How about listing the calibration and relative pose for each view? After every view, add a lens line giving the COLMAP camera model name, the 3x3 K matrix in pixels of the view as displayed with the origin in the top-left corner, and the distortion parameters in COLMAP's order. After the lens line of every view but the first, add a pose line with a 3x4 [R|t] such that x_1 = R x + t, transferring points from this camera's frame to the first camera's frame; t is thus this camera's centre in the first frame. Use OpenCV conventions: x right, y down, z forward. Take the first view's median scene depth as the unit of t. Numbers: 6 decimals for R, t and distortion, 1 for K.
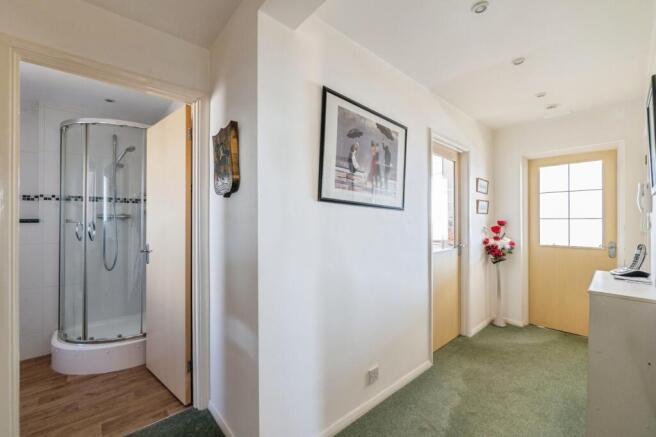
lens RADIAL K [[261.4, 0, 326.4], [0, 261.4, 217.8], [0, 0, 1]] dist [-0.000991, 0.000043]
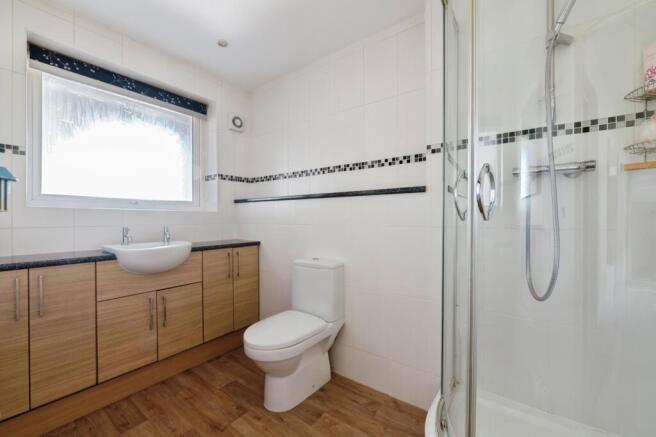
lens RADIAL K [[261.4, 0, 326.0], [0, 261.4, 213.5], [0, 0, 1]] dist [-0.000991, 0.000043]
pose [[0.196709, 0.001215, -0.980461, -0.491181], [0.014072, 0.999893, 0.004062, 0.057147], [0.980361, -0.014596, 0.196671, 0.586699]]
